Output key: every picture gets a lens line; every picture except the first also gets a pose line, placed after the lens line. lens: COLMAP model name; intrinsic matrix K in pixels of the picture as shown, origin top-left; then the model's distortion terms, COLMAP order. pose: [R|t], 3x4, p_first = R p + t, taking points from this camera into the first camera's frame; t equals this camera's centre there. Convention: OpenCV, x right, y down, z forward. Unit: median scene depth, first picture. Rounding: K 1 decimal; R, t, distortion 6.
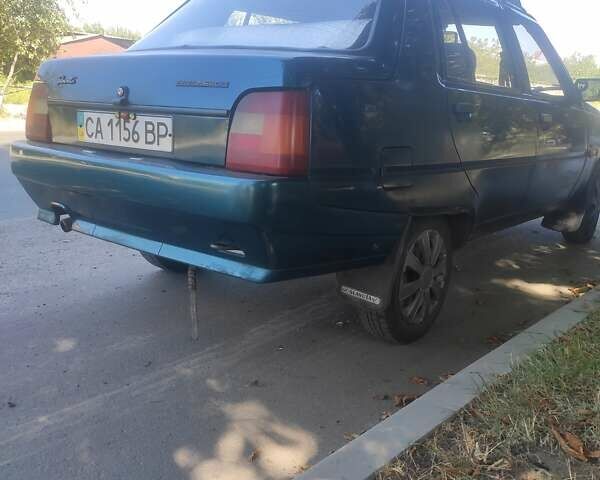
lens RADIAL K [[600.7, 0, 300.0], [0, 600.7, 240.0], [0, 0, 1]] dist [0.111227, -0.197534]
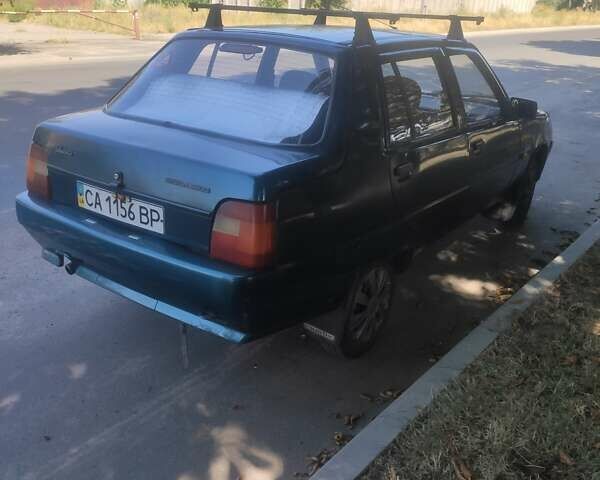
lens RADIAL K [[600.7, 0, 300.0], [0, 600.7, 240.0], [0, 0, 1]] dist [0.111227, -0.197534]
pose [[0.998404, -0.017472, 0.053713, -0.002402], [0.008896, 0.987728, 0.155933, -0.305673], [-0.055778, -0.155207, 0.986306, -0.210920]]
